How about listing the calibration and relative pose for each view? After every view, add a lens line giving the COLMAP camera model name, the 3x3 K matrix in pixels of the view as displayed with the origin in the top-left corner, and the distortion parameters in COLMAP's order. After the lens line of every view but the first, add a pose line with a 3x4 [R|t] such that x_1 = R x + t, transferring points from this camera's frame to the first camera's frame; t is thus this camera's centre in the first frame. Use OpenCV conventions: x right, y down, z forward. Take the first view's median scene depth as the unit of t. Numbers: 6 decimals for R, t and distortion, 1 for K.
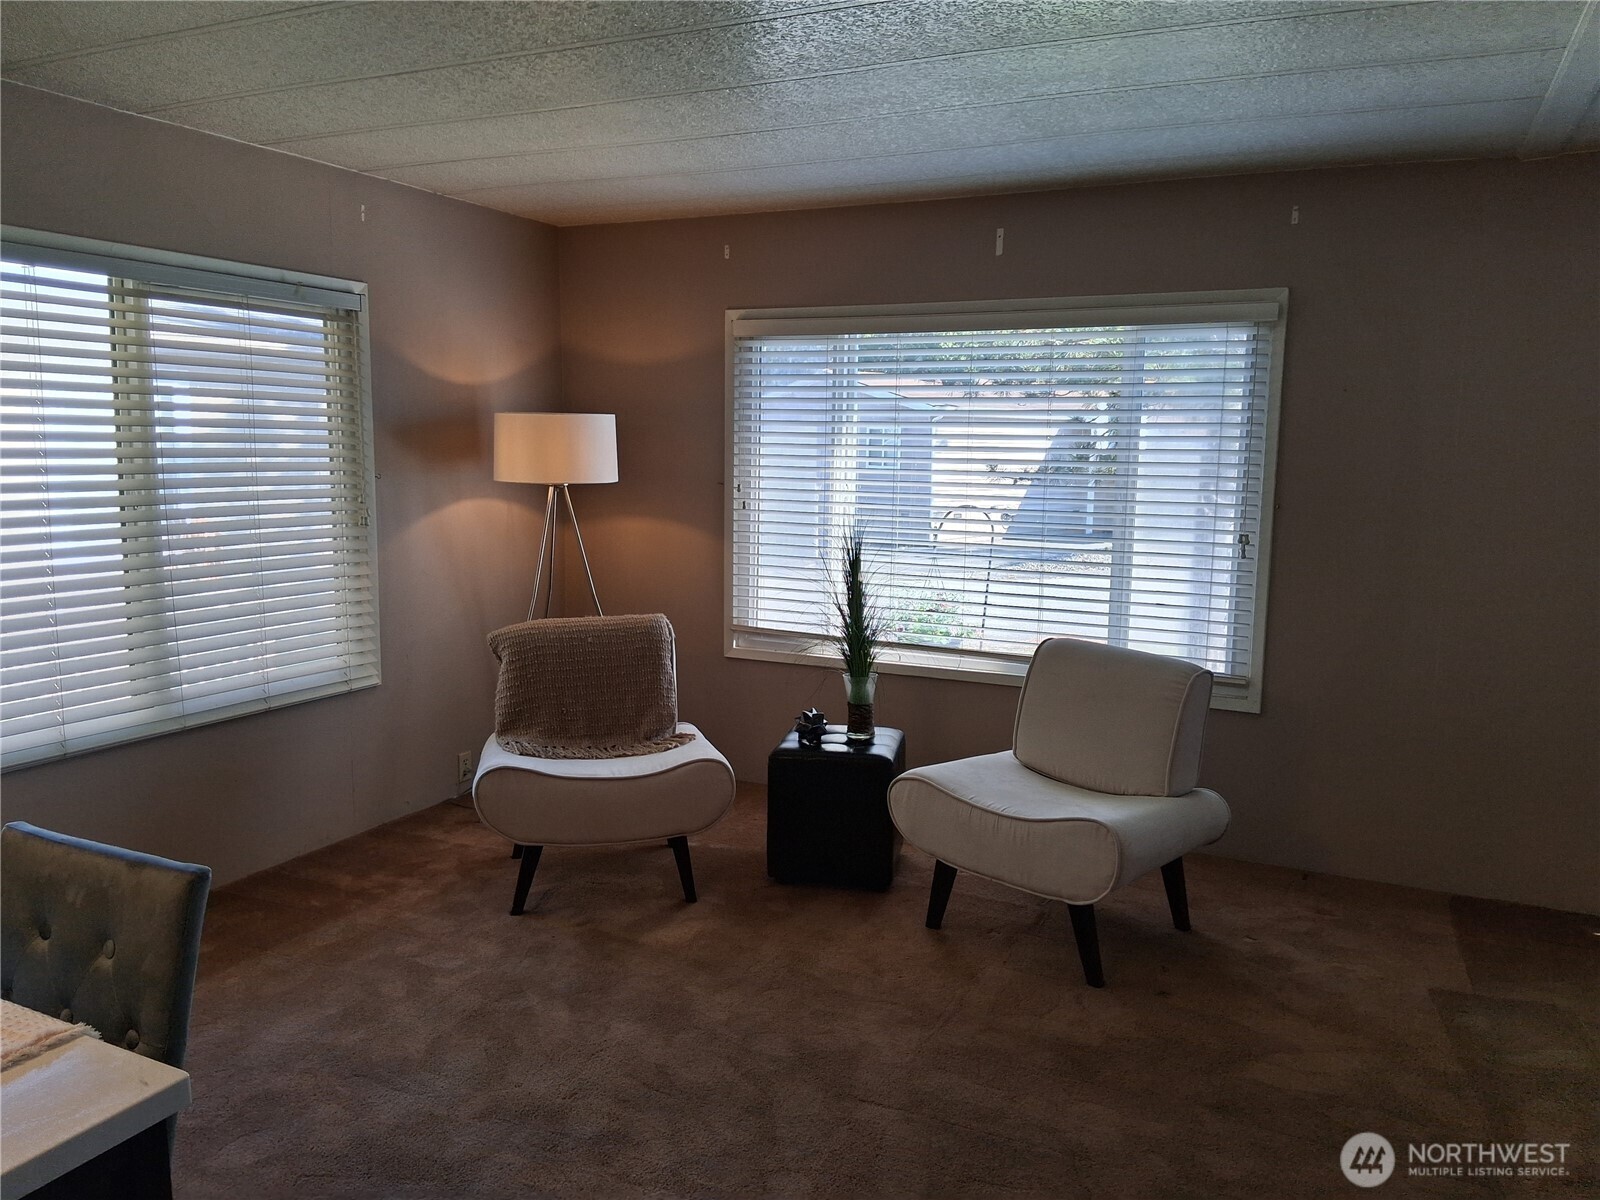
lens RADIAL K [[1208.5, 0, 822.9], [0, 1208.5, 600.1], [0, 0, 1]] dist [0.094322, -0.150234]
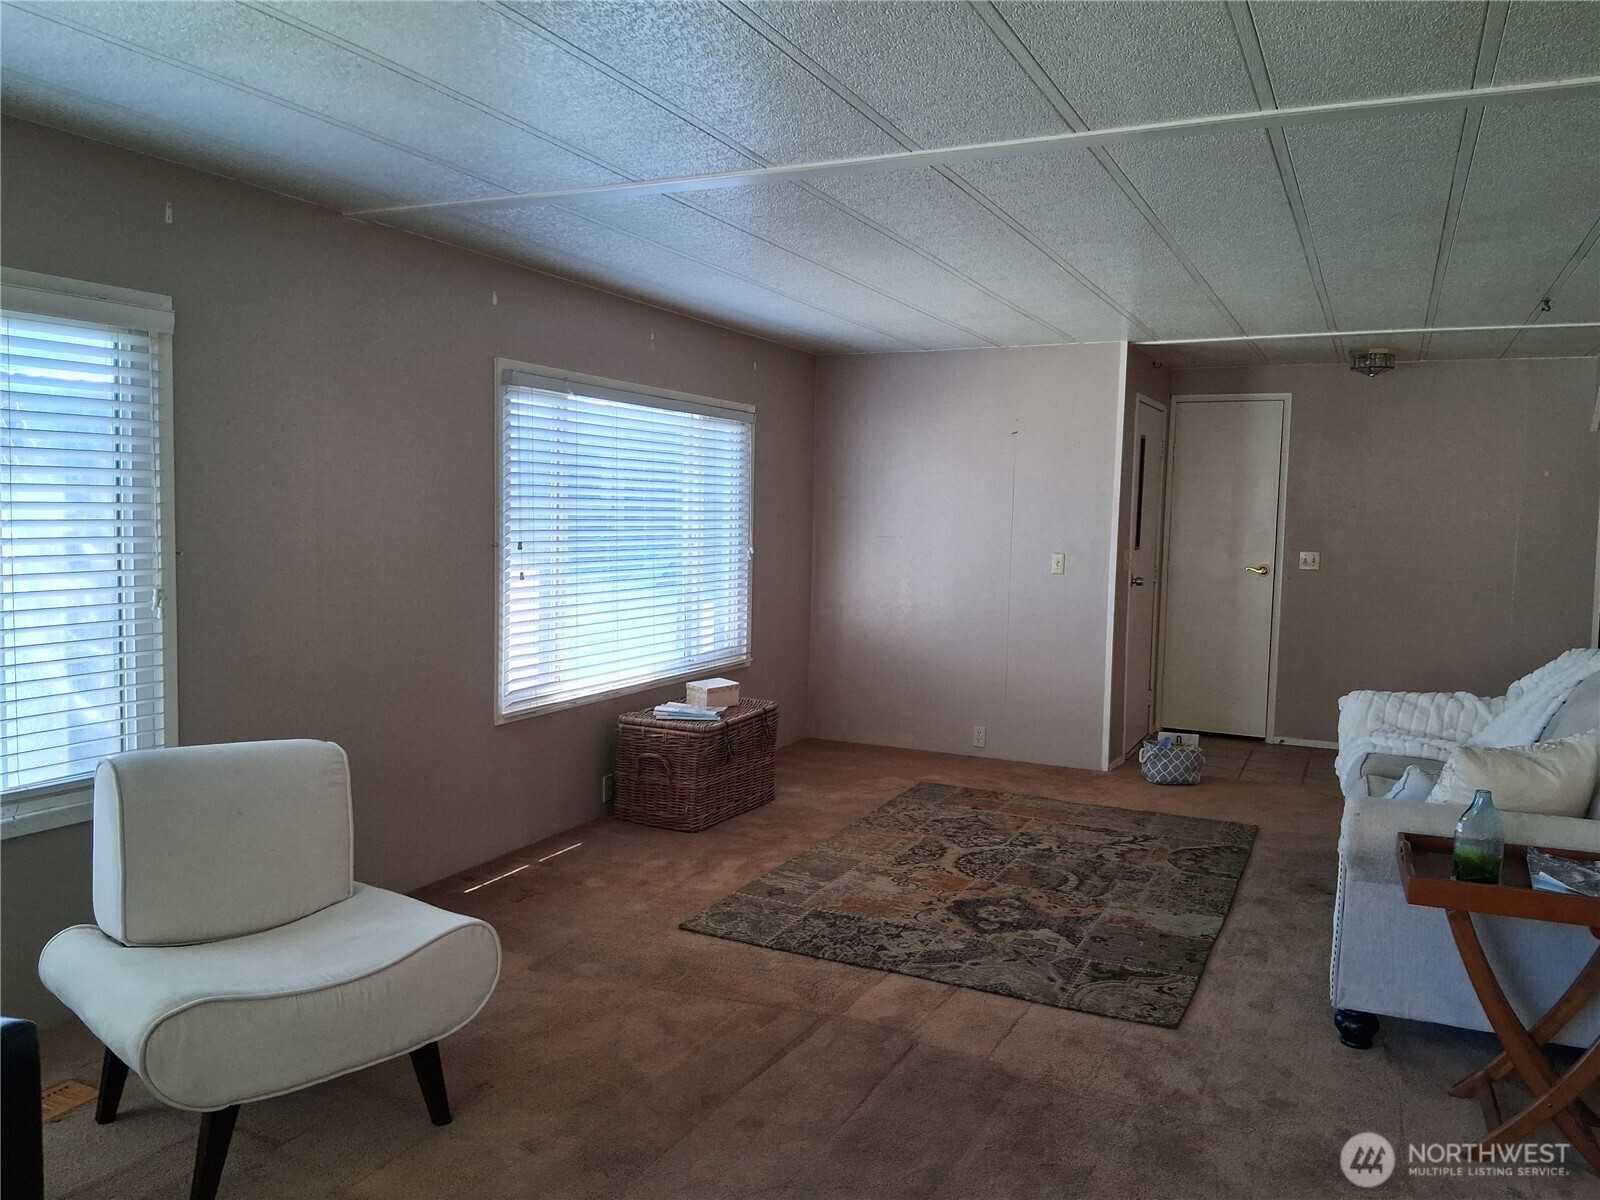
lens RADIAL K [[1208.5, 0, 803.3], [0, 1208.5, 598.1], [0, 0, 1]] dist [0.094322, -0.150234]
pose [[0.004638, -0.092692, 0.995684, -0.511278], [0.104731, 0.990264, 0.091700, -0.084790], [-0.994490, 0.103854, 0.014300, 0.607788]]
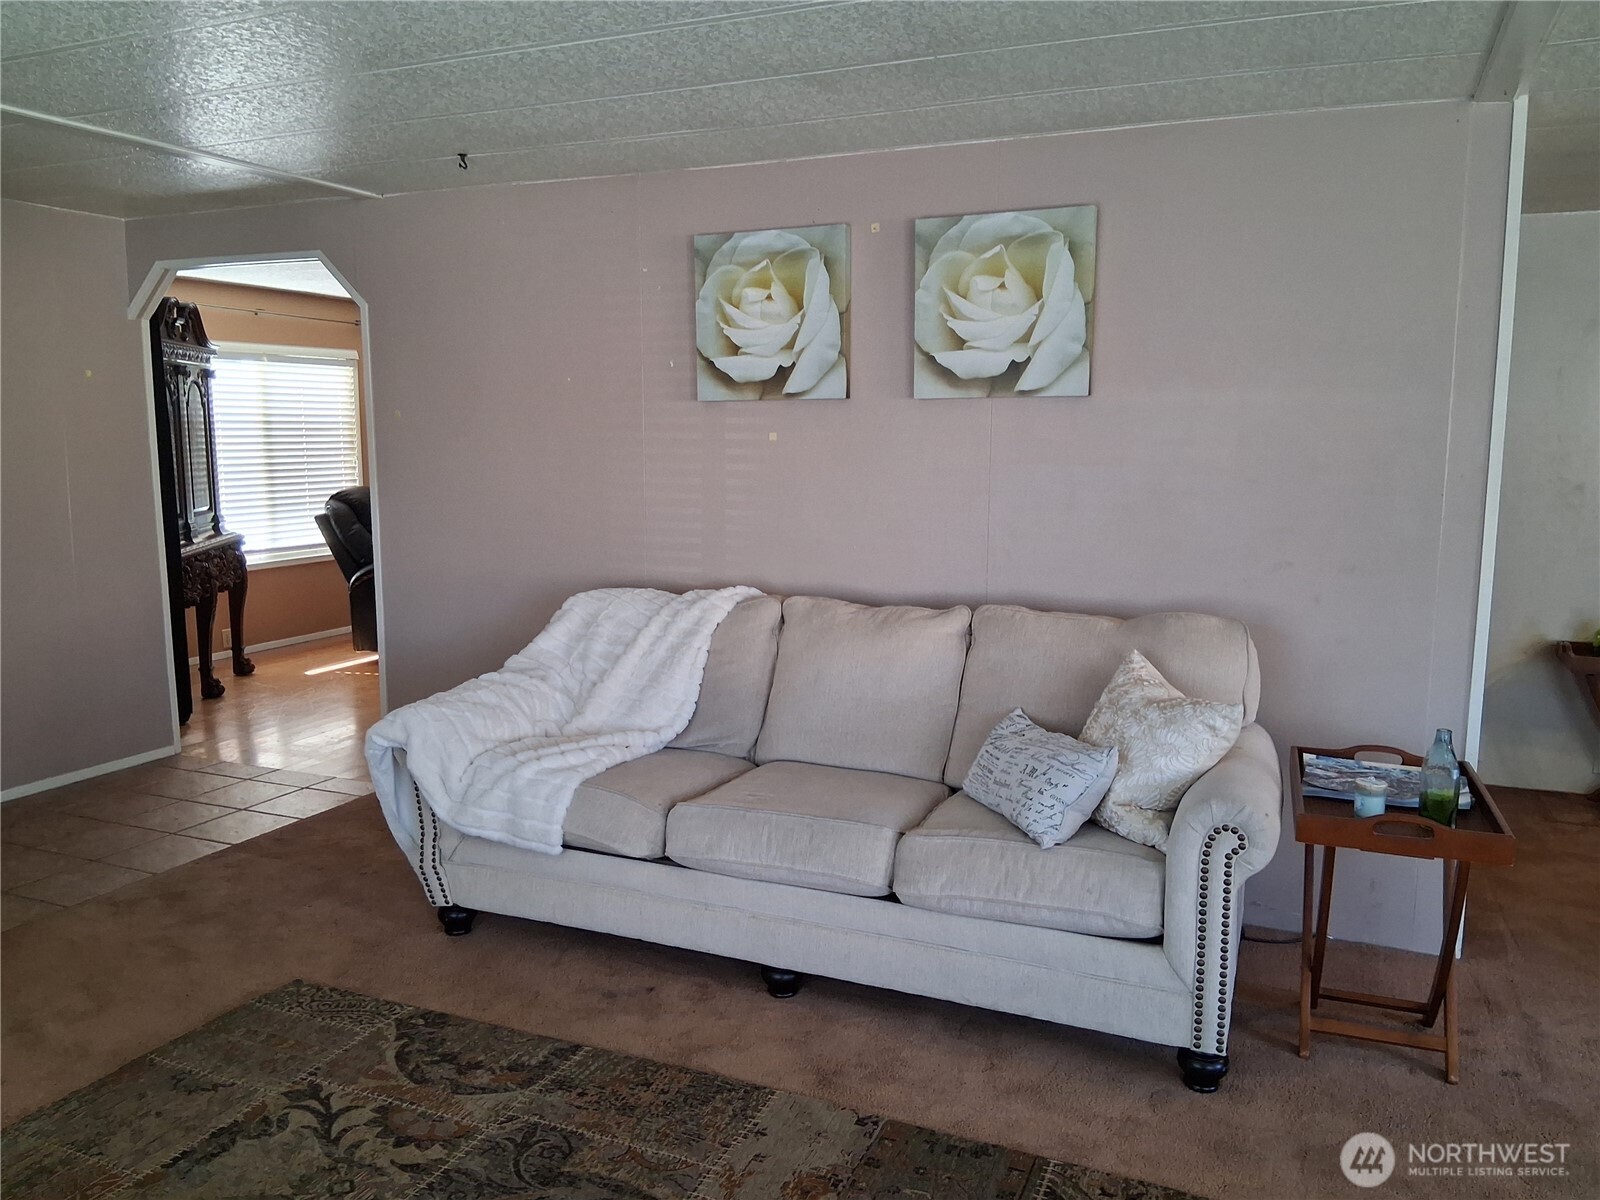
lens RADIAL K [[1208.5, 0, 802.2], [0, 1208.5, 597.1], [0, 0, 1]] dist [0.094322, -0.150234]
pose [[-0.999368, -0.015631, -0.031920, 0.595304], [-0.023361, 0.965735, 0.258477, -0.112079], [0.026786, 0.259059, -0.965490, 0.883403]]
